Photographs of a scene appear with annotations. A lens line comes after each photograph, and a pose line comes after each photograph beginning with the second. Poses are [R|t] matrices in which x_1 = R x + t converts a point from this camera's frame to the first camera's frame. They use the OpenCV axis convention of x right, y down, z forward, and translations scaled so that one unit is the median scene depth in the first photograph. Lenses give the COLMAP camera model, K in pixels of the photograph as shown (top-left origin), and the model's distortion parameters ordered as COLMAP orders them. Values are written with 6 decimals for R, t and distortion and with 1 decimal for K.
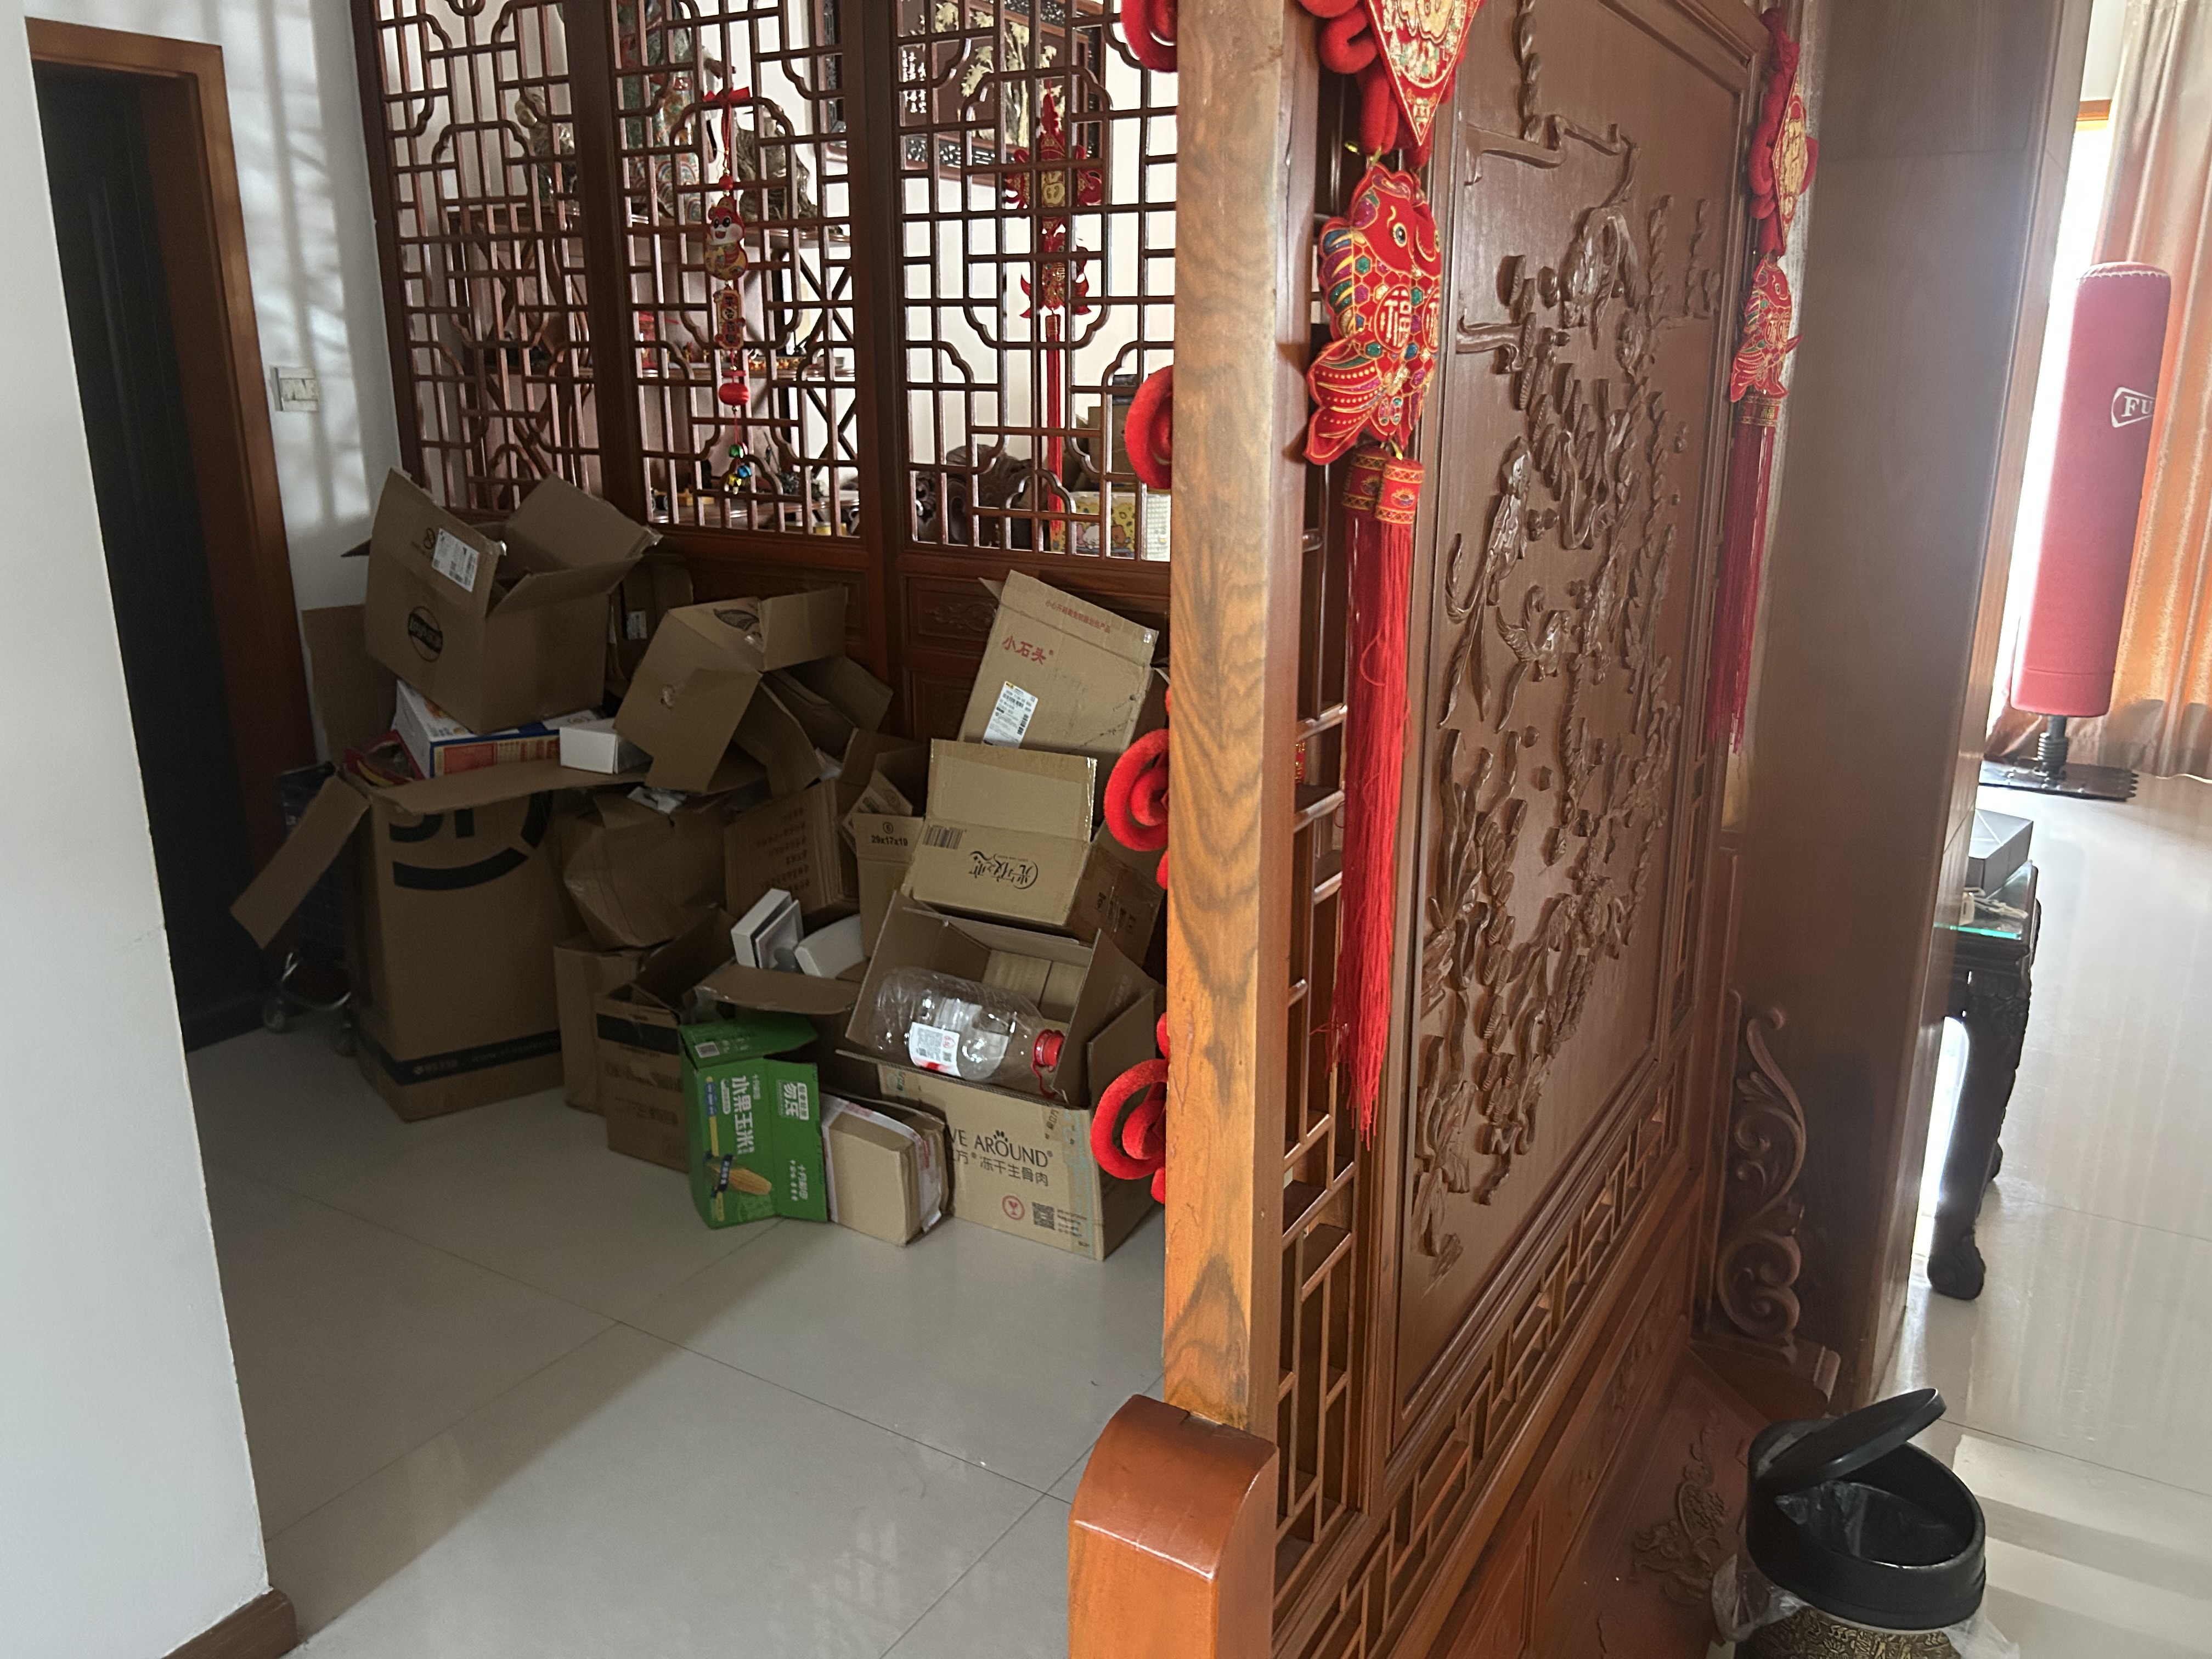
lens RADIAL K [[1665.9, 0, 1107.4], [0, 1665.9, 845.7], [0, 0, 1]] dist [0.013282, -0.016516]
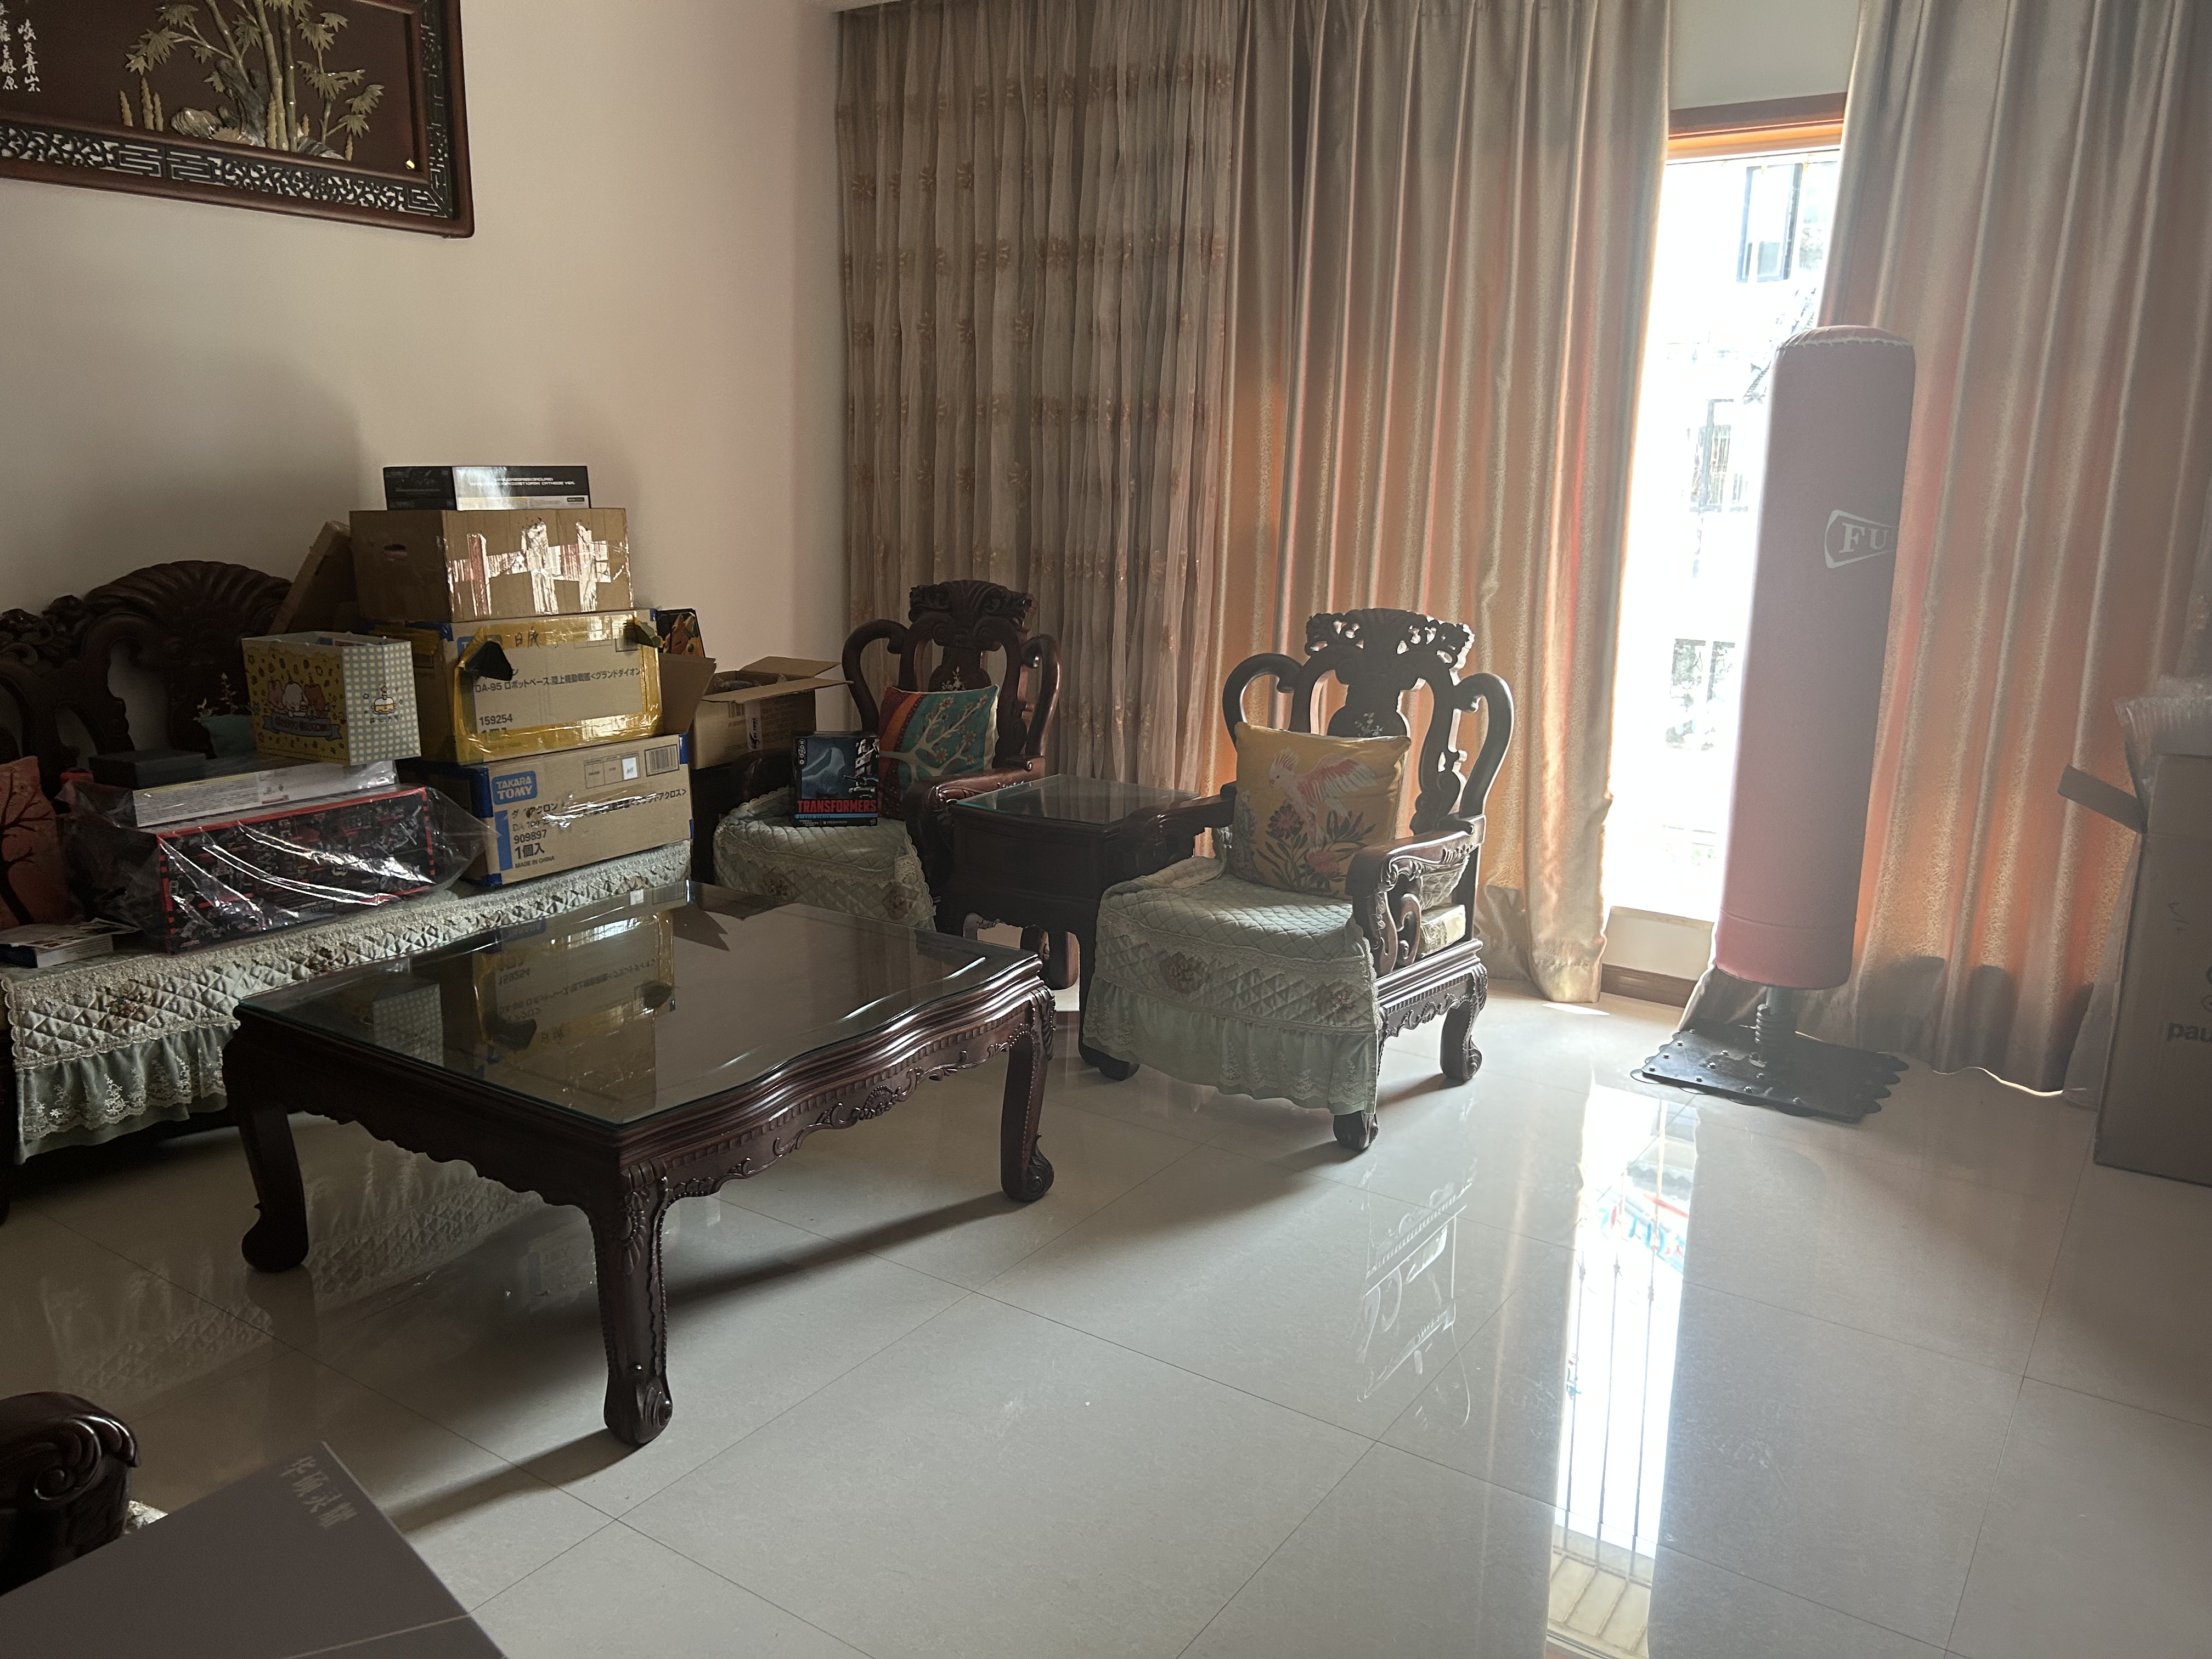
lens RADIAL K [[1665.9, 0, 1100.2], [0, 1665.9, 821.4], [0, 0, 1]] dist [0.013282, -0.016516]
pose [[0.999489, 0.023400, -0.021765, 1.589266], [-0.024472, 0.998432, -0.050338, -0.527642], [0.020553, 0.050845, 0.998495, 1.629789]]
